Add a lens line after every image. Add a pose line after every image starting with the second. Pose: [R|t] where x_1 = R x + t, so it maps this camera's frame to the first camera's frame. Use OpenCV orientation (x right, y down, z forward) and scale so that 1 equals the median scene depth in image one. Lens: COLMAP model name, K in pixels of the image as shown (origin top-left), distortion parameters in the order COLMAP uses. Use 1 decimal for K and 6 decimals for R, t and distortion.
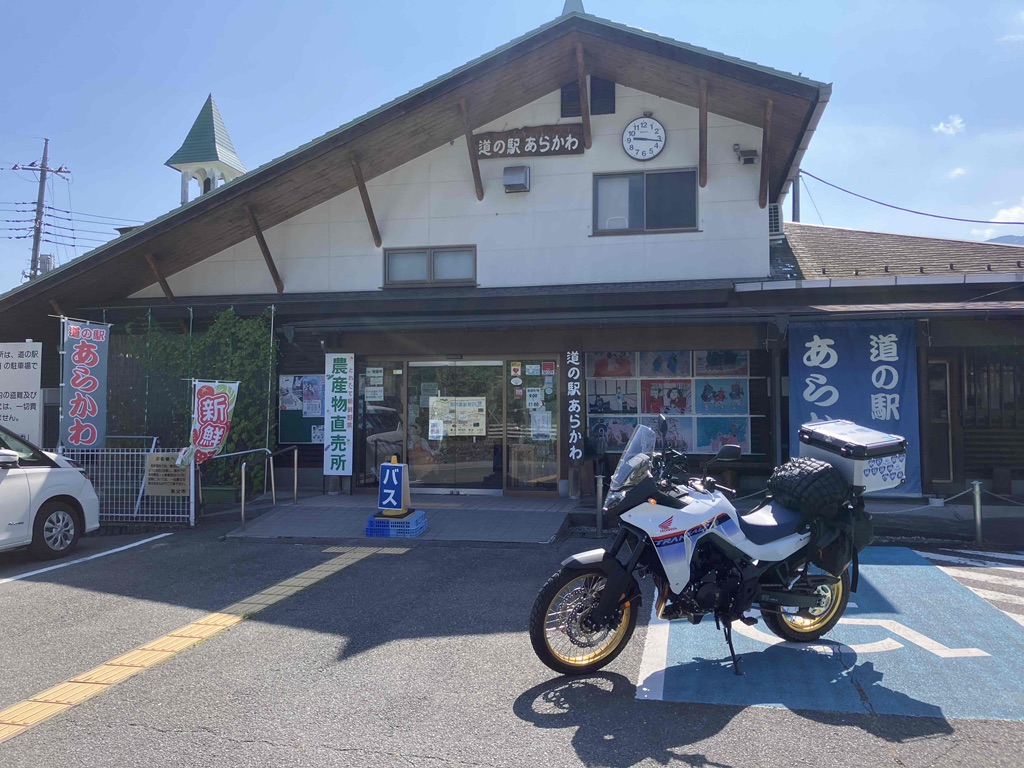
lens RADIAL K [[848.1, 0, 502.5], [0, 848.1, 373.6], [0, 0, 1]] dist [0.151011, -0.397327]
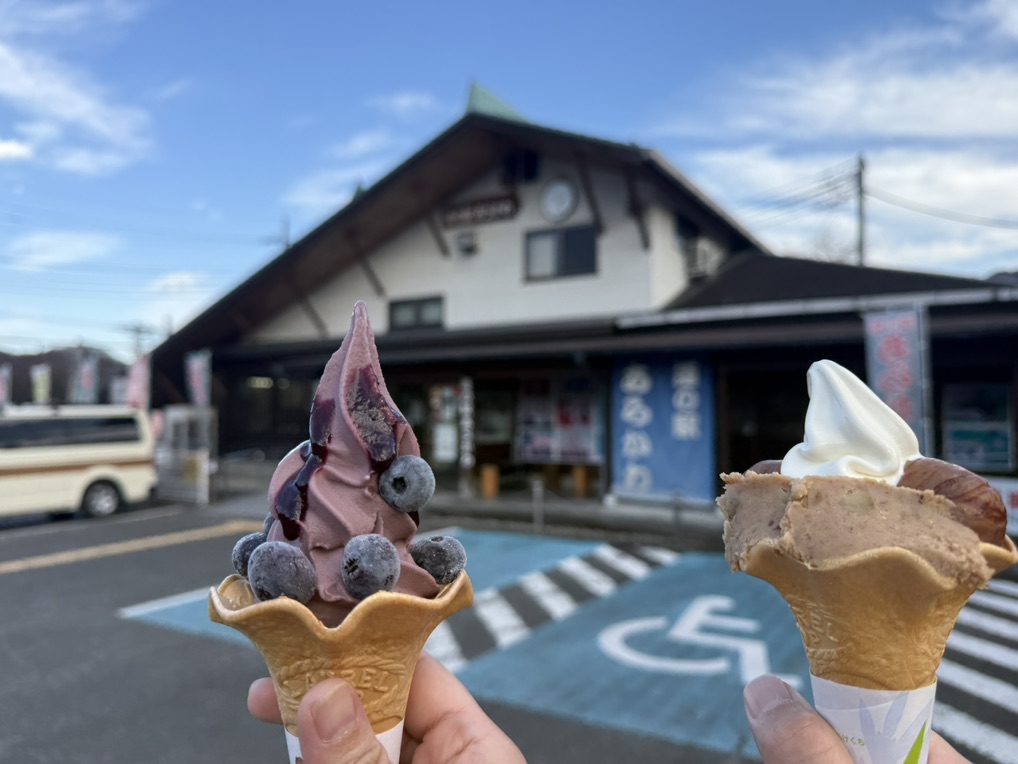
lens RADIAL K [[736.4, 0, 490.5], [0, 736.4, 411.7], [0, 0, 1]] dist [0.002050, -0.059914]
pose [[0.933851, -0.001917, -0.357656, 0.462279], [0.014949, 0.999321, 0.033675, -0.014123], [0.357349, -0.036794, 0.933246, -0.010776]]
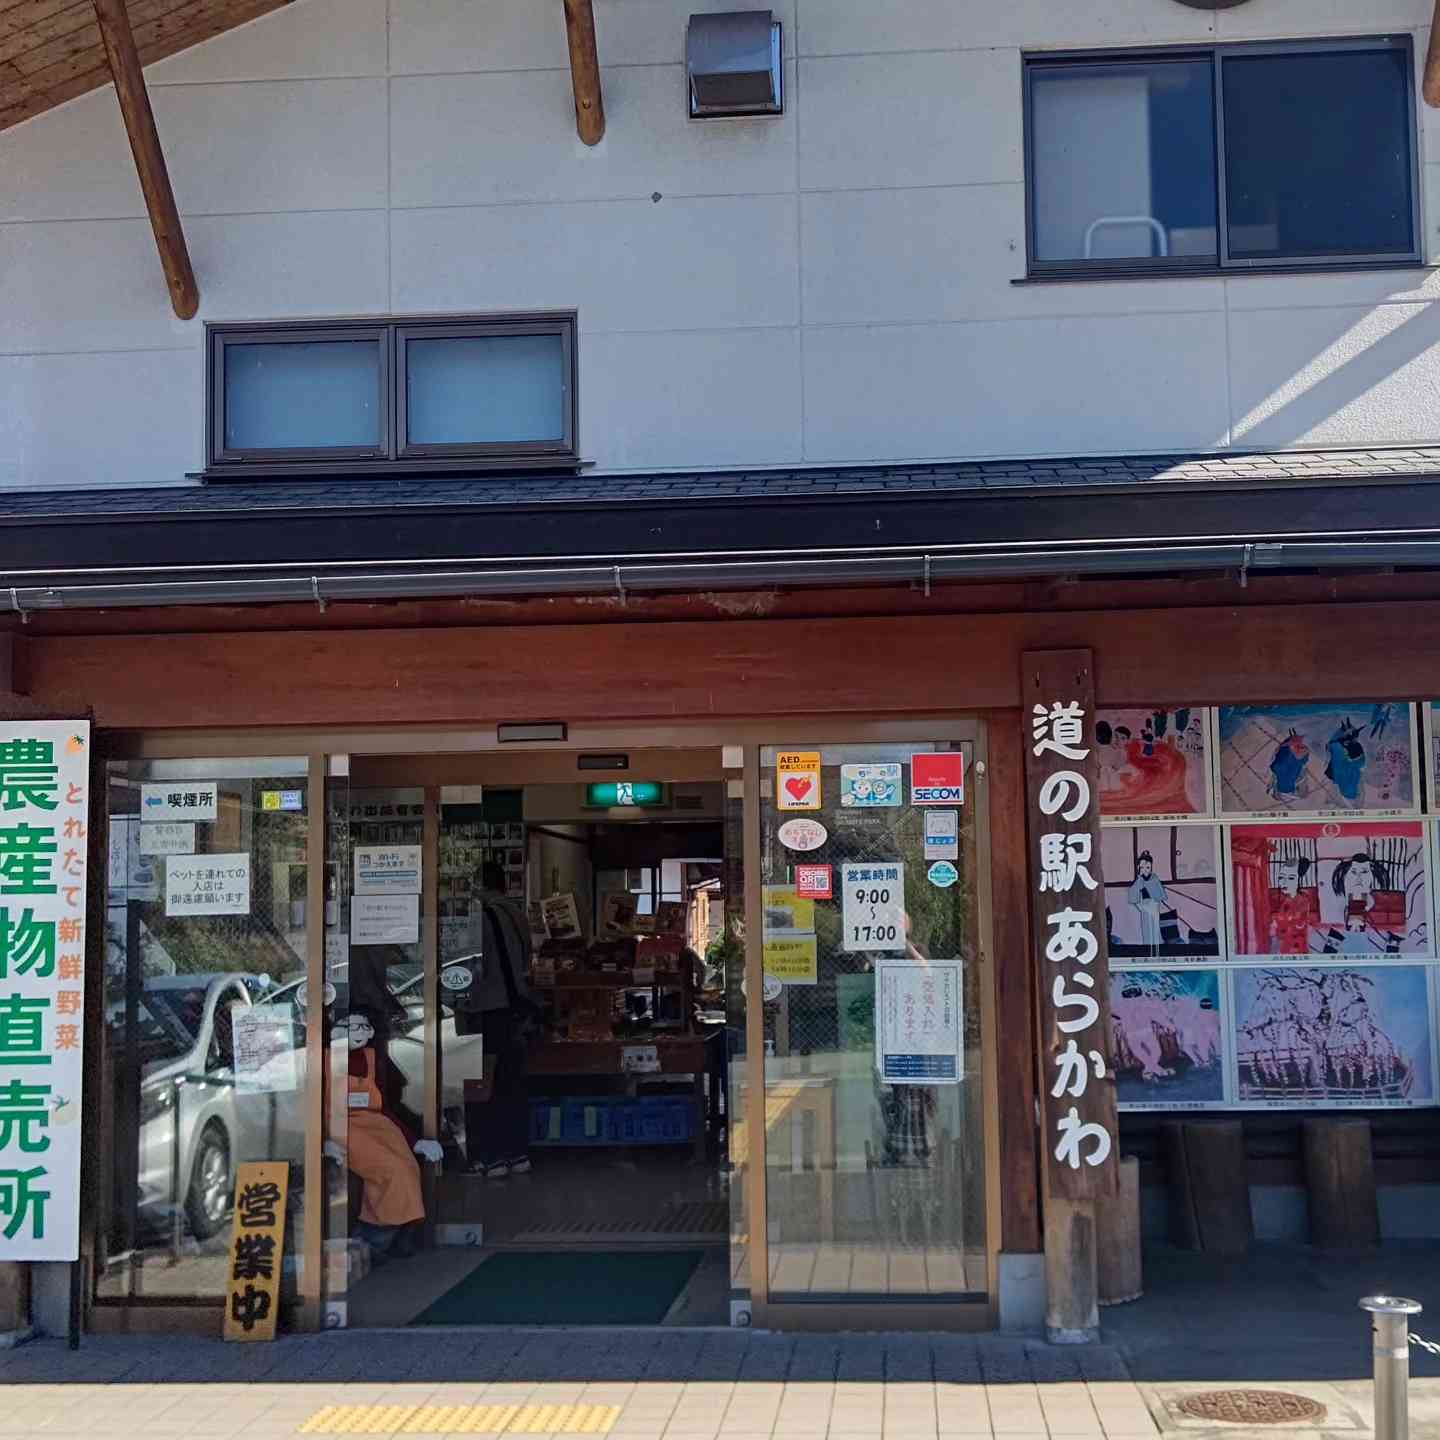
lens RADIAL K [[2040.5, 0, 758.4], [0, 2040.5, 743.1], [0, 0, 1]] dist [0.018253, 0.041086]
pose [[0.988964, -0.003630, 0.148113, -0.074684], [0.009873, 0.999092, -0.041436, 0.006653], [-0.147828, 0.042441, 0.988102, 0.412463]]
